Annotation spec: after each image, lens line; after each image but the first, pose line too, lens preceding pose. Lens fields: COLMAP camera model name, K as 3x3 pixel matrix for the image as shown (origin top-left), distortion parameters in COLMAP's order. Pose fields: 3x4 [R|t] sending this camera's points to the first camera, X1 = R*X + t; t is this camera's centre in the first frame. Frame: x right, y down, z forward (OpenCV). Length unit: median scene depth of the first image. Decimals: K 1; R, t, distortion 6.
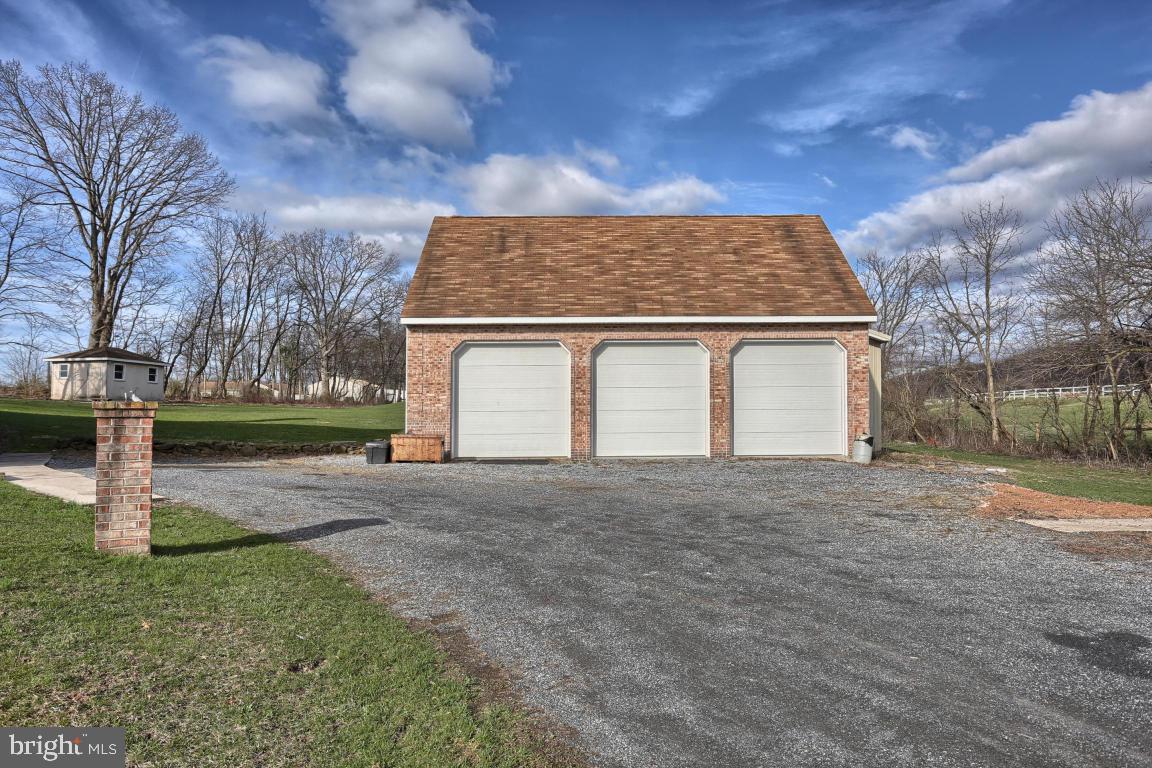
lens RADIAL K [[759.7, 0, 580.0], [0, 759.7, 390.0], [0, 0, 1]] dist [-0.012550, 0.000123]
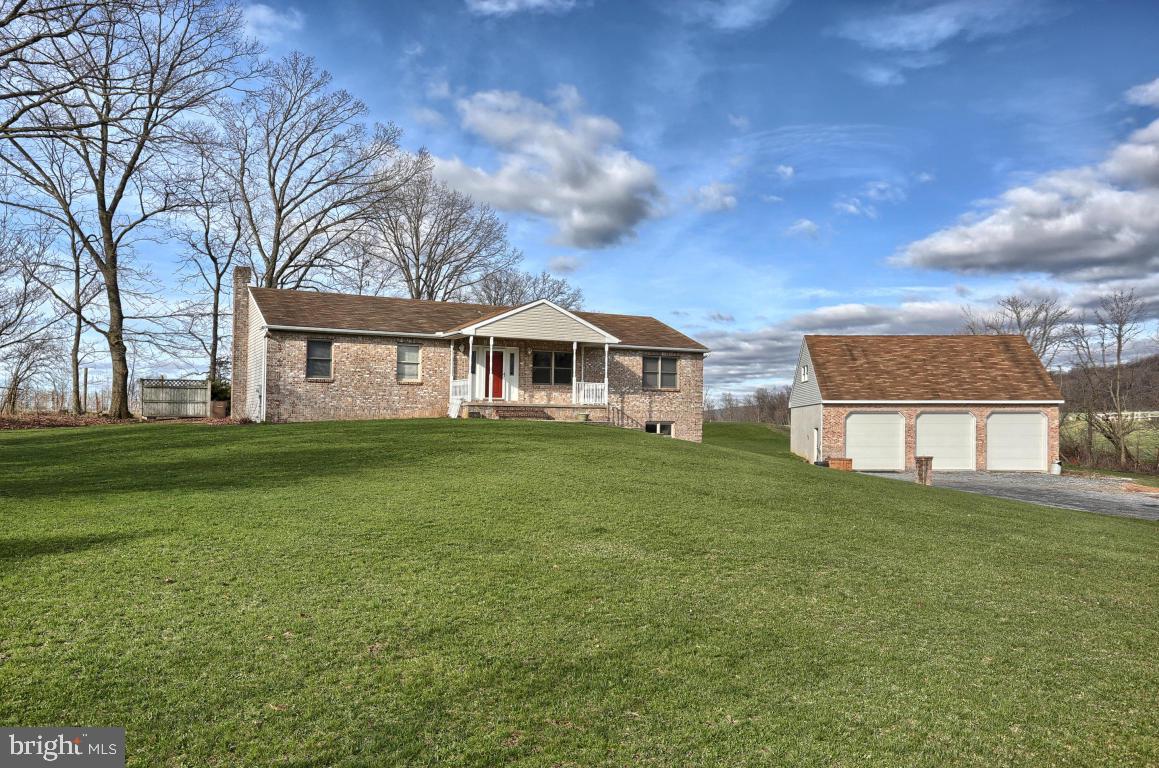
lens RADIAL K [[847.7, 0, 580.3], [0, 847.7, 388.2], [0, 0, 1]] dist [-0.039914, 0.046014]
pose [[0.997766, 0.006243, -0.066516, -0.668945], [-0.006694, 0.999956, -0.006569, -0.098951], [0.066473, 0.007000, 0.997764, -1.181381]]
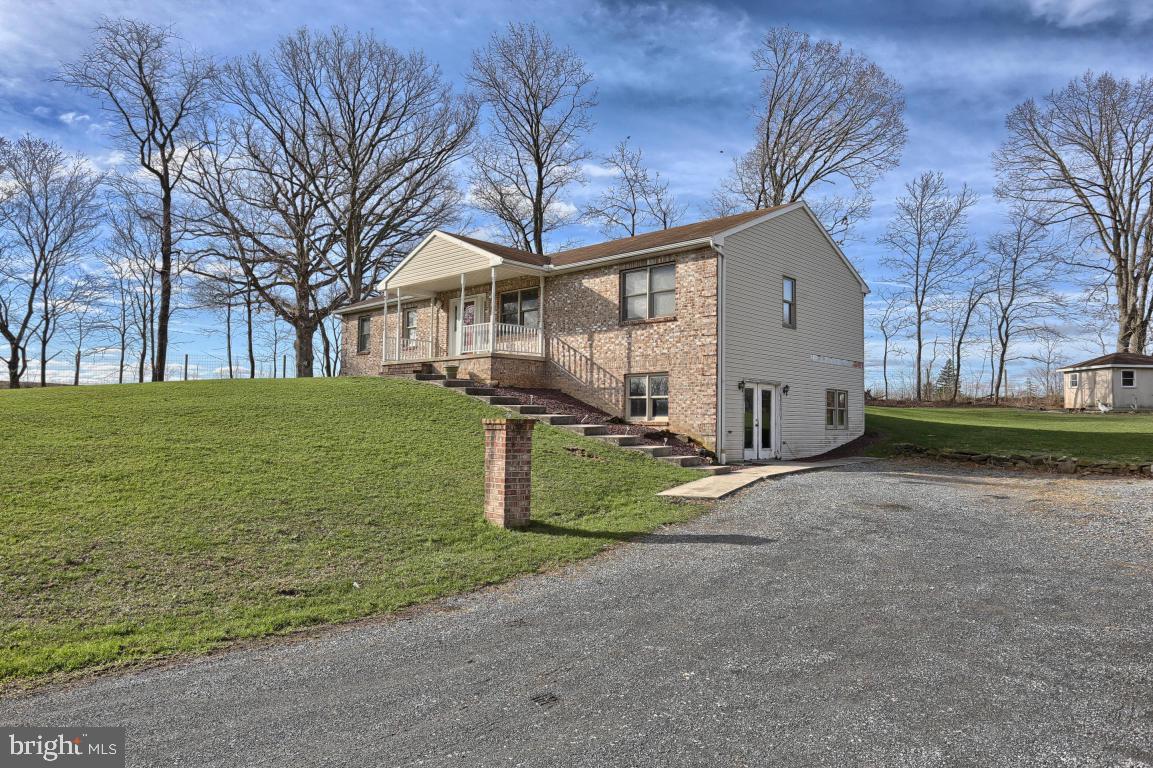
lens RADIAL K [[737.8, 0, 576.0], [0, 737.8, 383.1], [0, 0, 1]] dist [-0.026031, 0.003567]
pose [[0.232298, -0.043467, -0.971673, 0.235727], [0.023939, 0.998954, -0.038964, 0.001605], [0.972350, -0.014209, 0.233095, 0.235172]]
